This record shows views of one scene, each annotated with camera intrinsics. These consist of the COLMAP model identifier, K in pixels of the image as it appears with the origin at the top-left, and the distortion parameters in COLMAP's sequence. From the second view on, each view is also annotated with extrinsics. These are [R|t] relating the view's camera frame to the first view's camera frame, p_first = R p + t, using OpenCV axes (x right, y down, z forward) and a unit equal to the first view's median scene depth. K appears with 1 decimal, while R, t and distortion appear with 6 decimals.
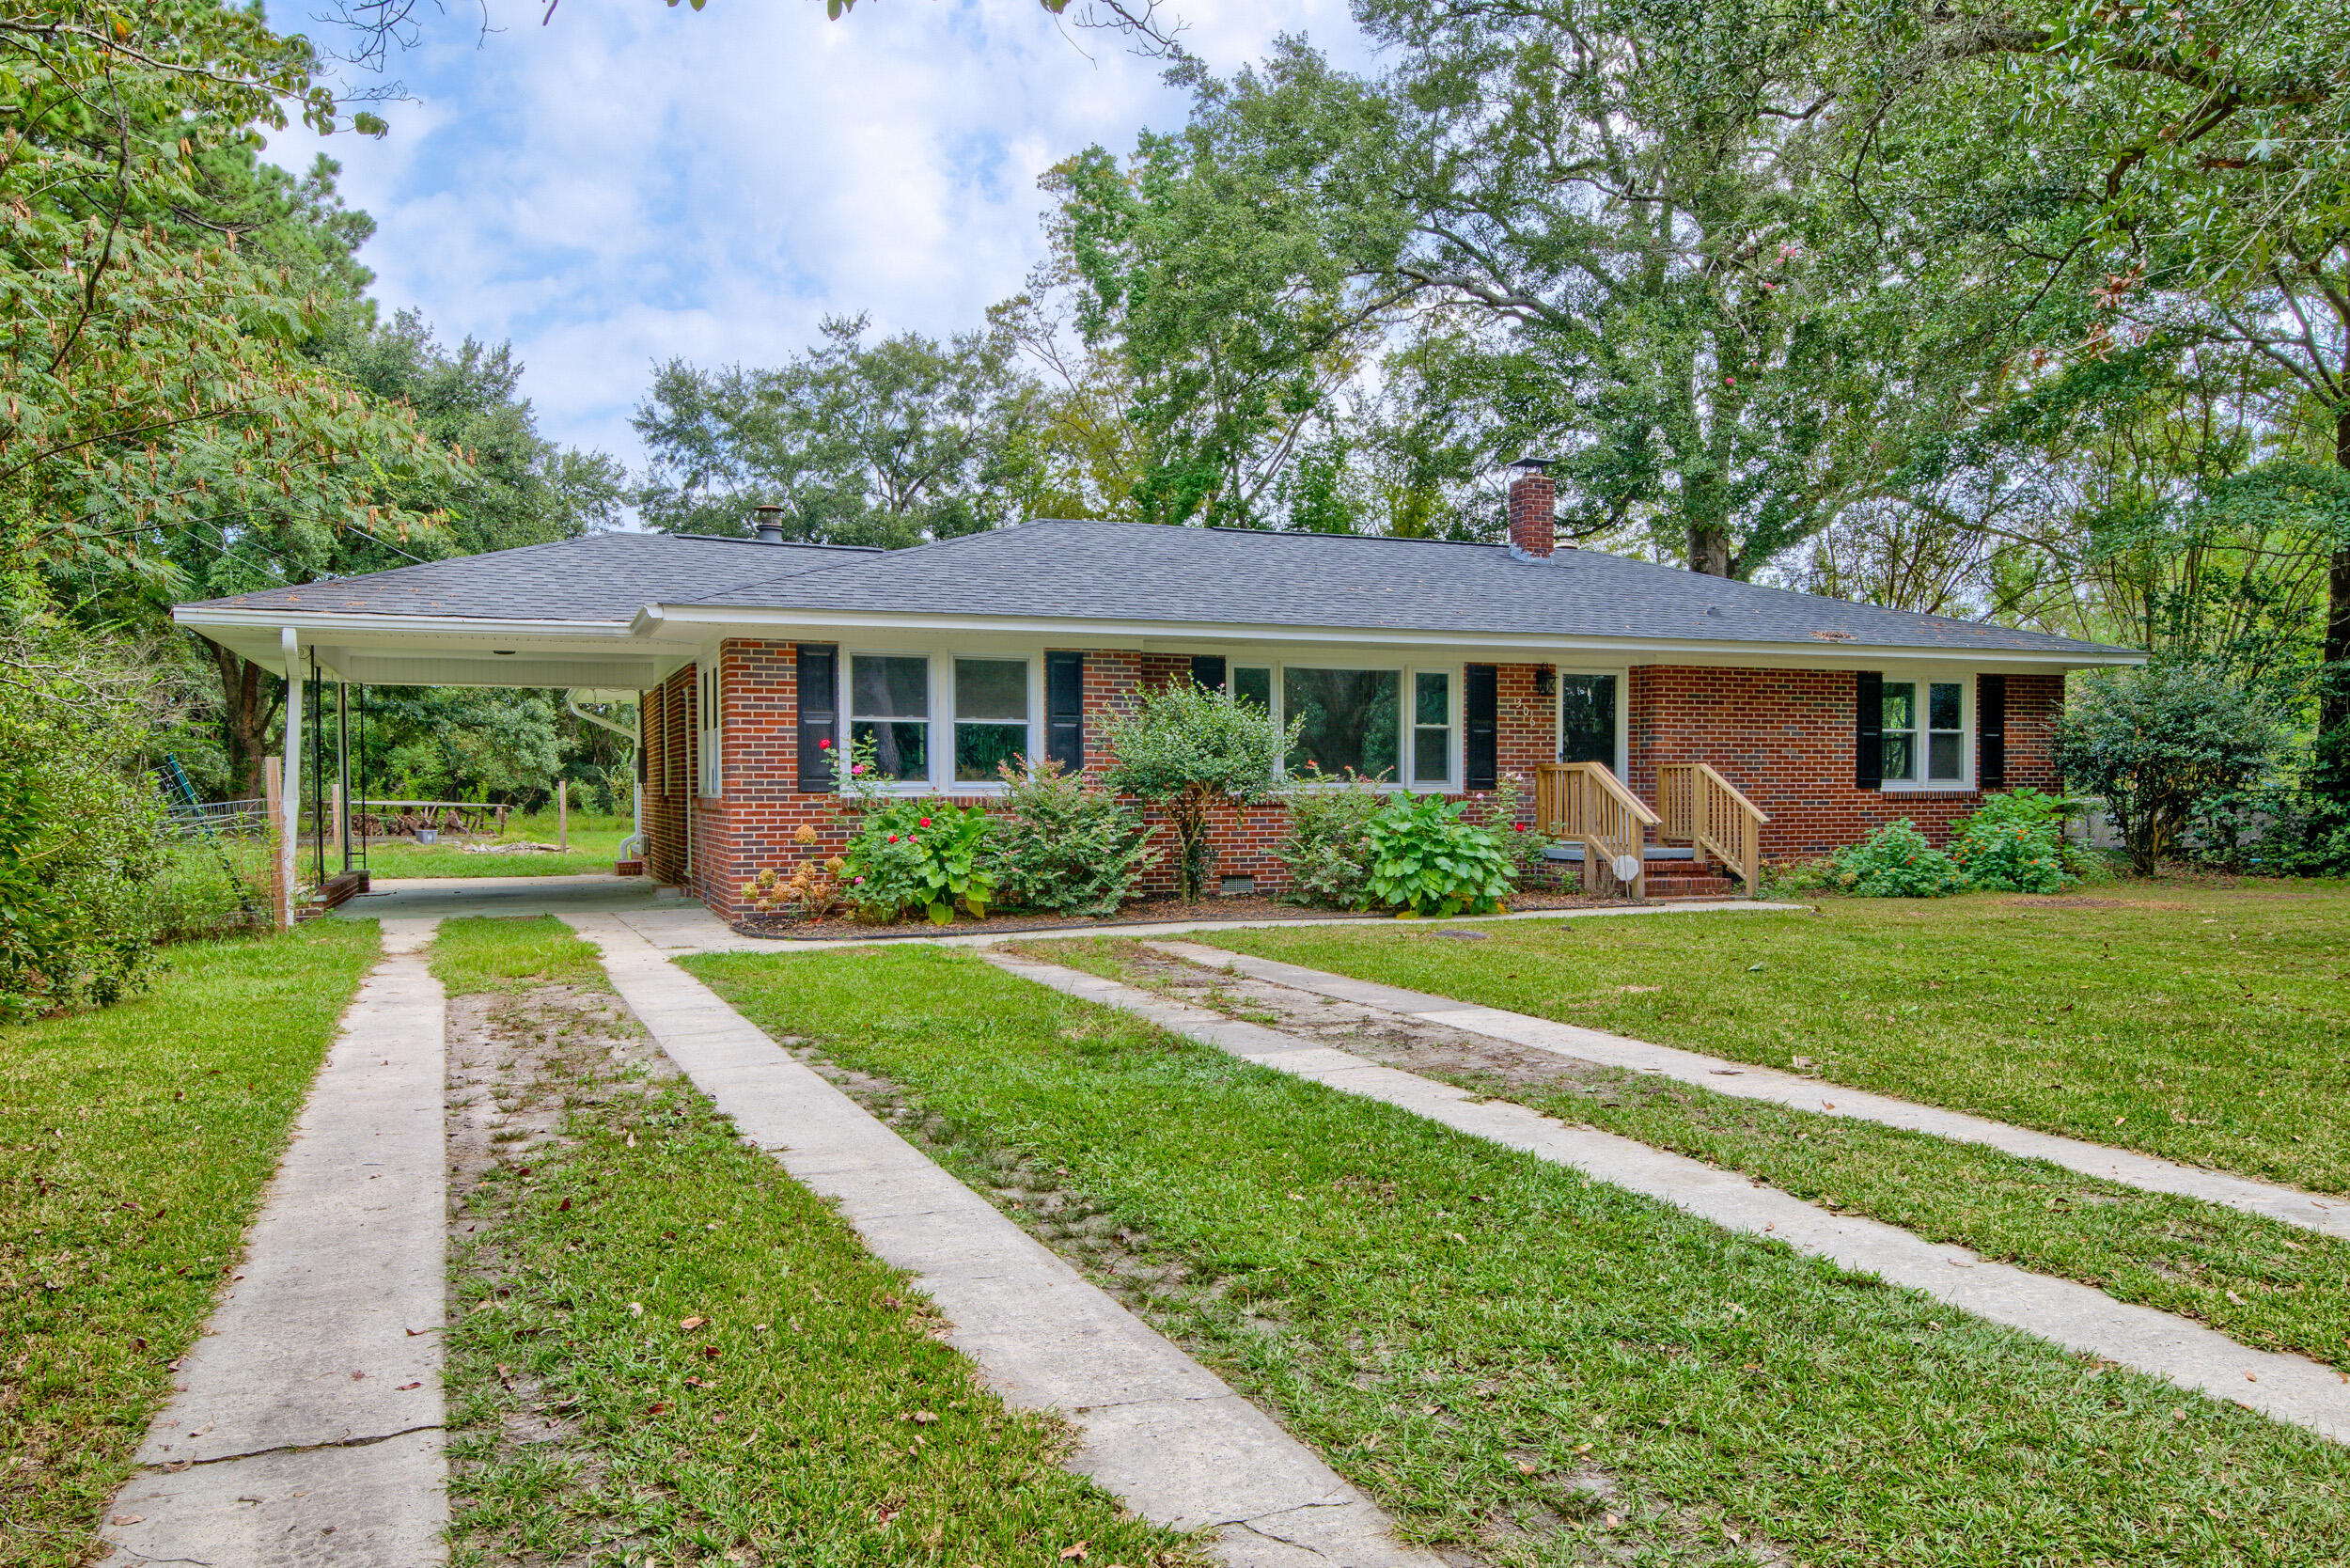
lens RADIAL K [[1691.0, 0, 1214.0], [0, 1691.0, 852.5], [0, 0, 1]] dist [0.036658, 0.002603]
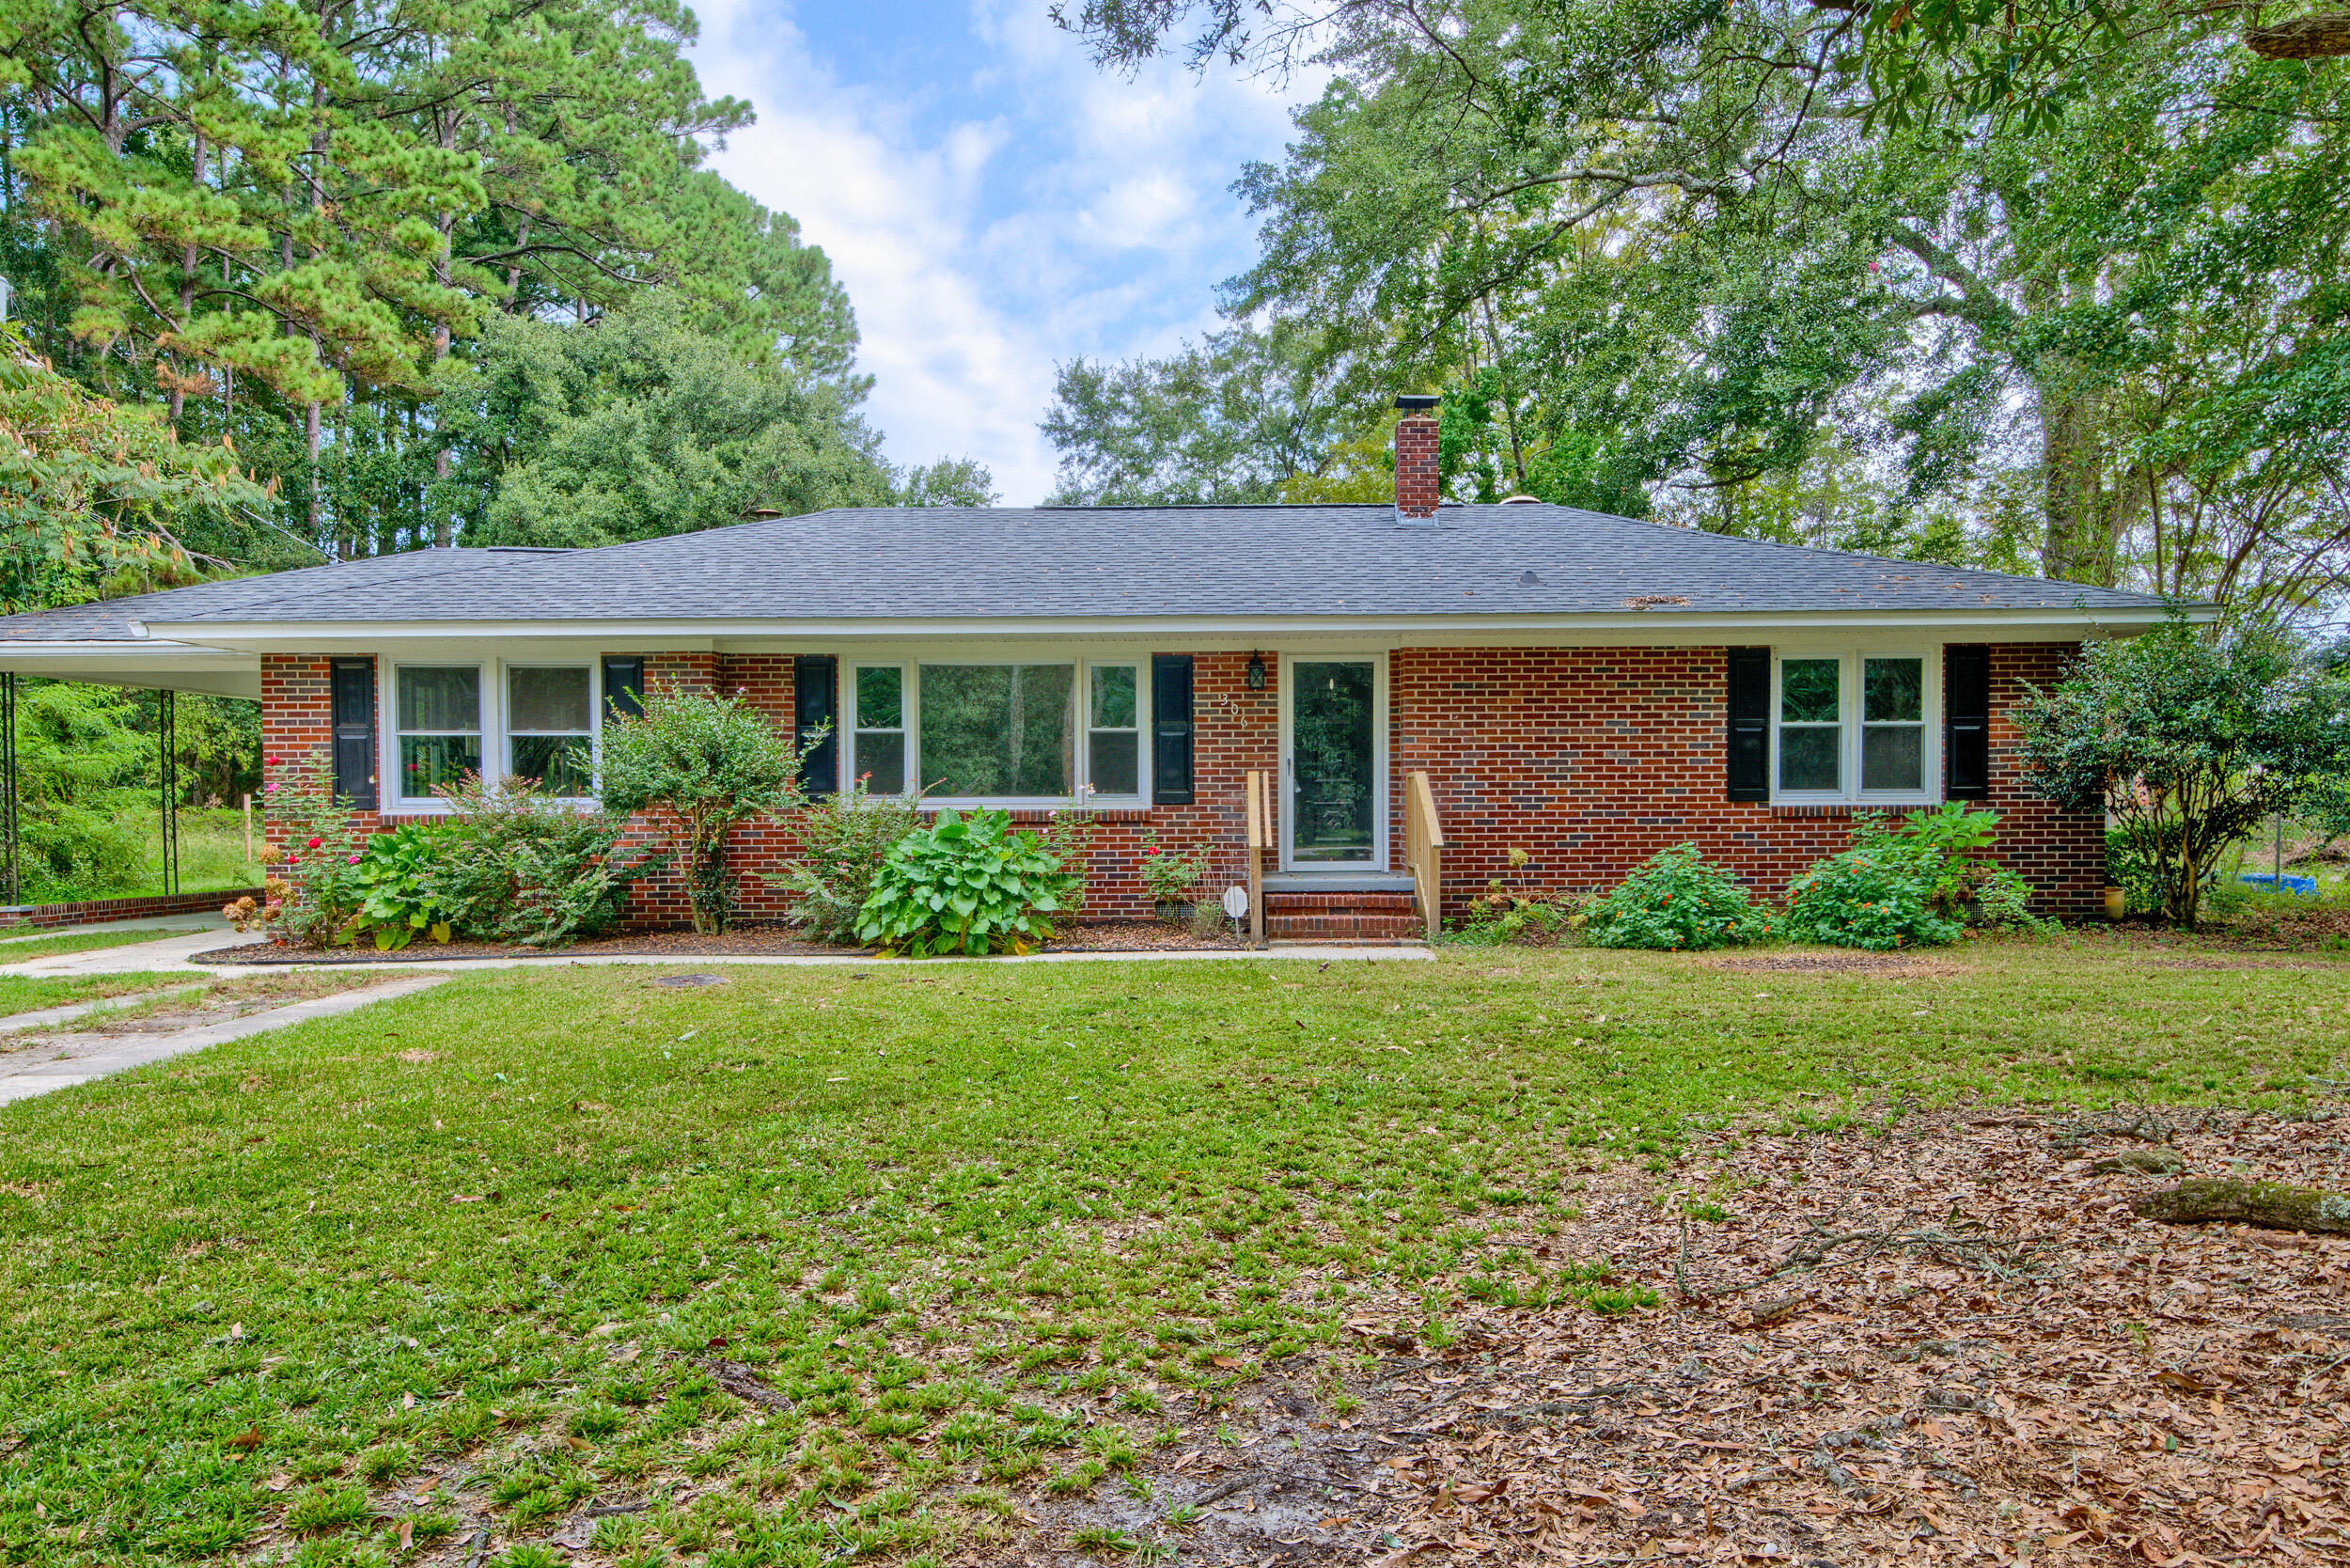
lens RADIAL K [[1882.6, 0, 1136.1], [0, 1882.6, 774.6], [0, 0, 1]] dist [0.057723, 0.003114]
pose [[0.929669, -0.008432, -0.368298, 0.478350], [-0.010622, 0.998709, -0.049677, -0.005750], [0.368242, 0.050095, 0.928380, 0.135590]]
